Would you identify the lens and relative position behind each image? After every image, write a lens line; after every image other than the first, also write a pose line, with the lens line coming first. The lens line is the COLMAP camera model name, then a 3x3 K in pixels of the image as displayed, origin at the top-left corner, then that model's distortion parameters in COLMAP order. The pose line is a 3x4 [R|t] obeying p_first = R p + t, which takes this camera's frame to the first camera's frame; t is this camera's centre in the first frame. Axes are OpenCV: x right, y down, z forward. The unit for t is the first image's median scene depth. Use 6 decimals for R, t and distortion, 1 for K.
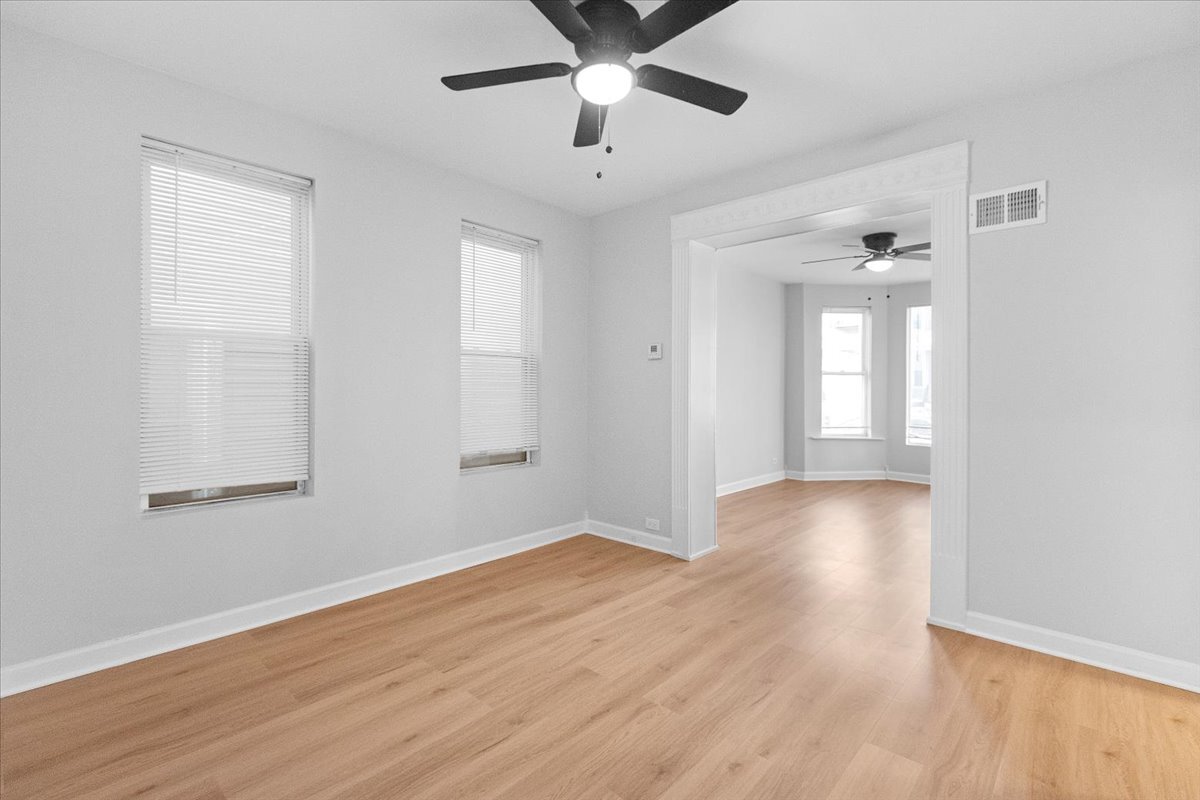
lens RADIAL K [[557.0, 0, 601.0], [0, 557.0, 394.3], [0, 0, 1]] dist [0.020013, -0.000445]
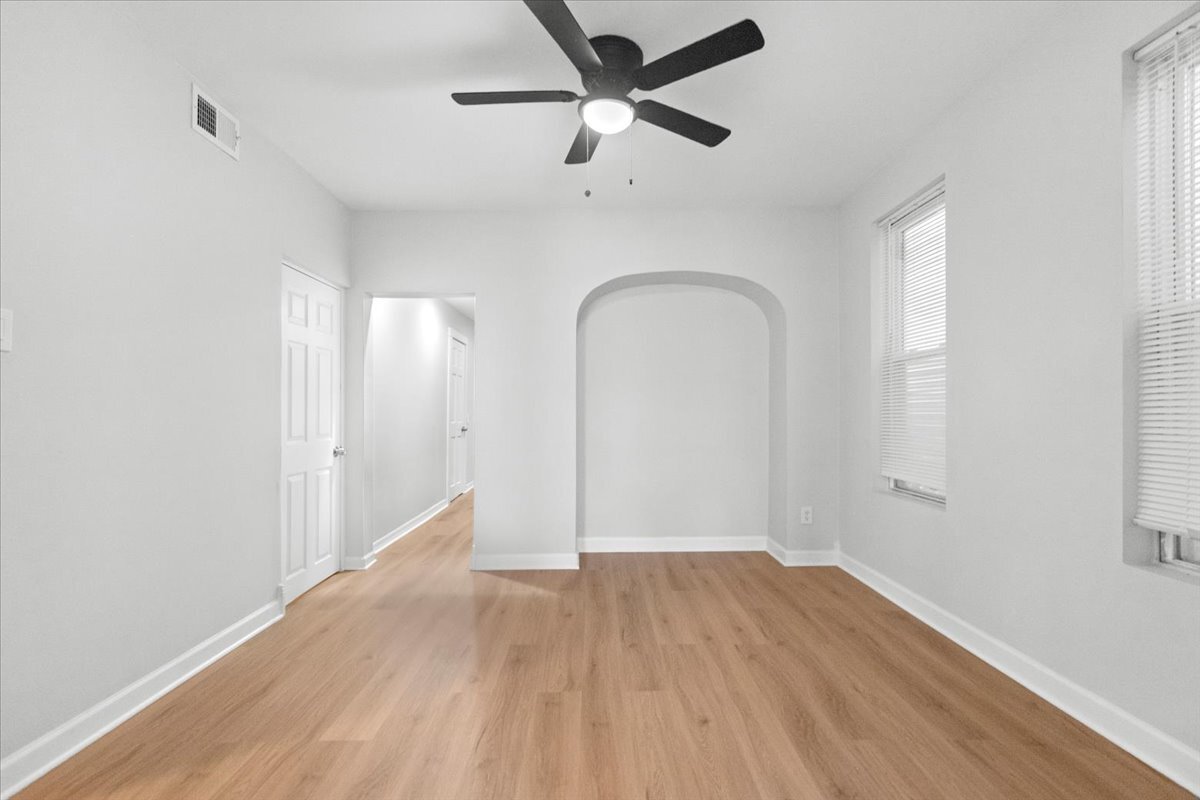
lens RADIAL K [[557.0, 0, 601.0], [0, 557.0, 394.3], [0, 0, 1]] dist [0.020013, -0.000445]
pose [[-0.742240, -0.024381, -0.669690, 0.705222], [-0.004488, 0.999496, -0.031415, 0.022150], [0.670119, -0.020312, -0.741976, 1.686618]]
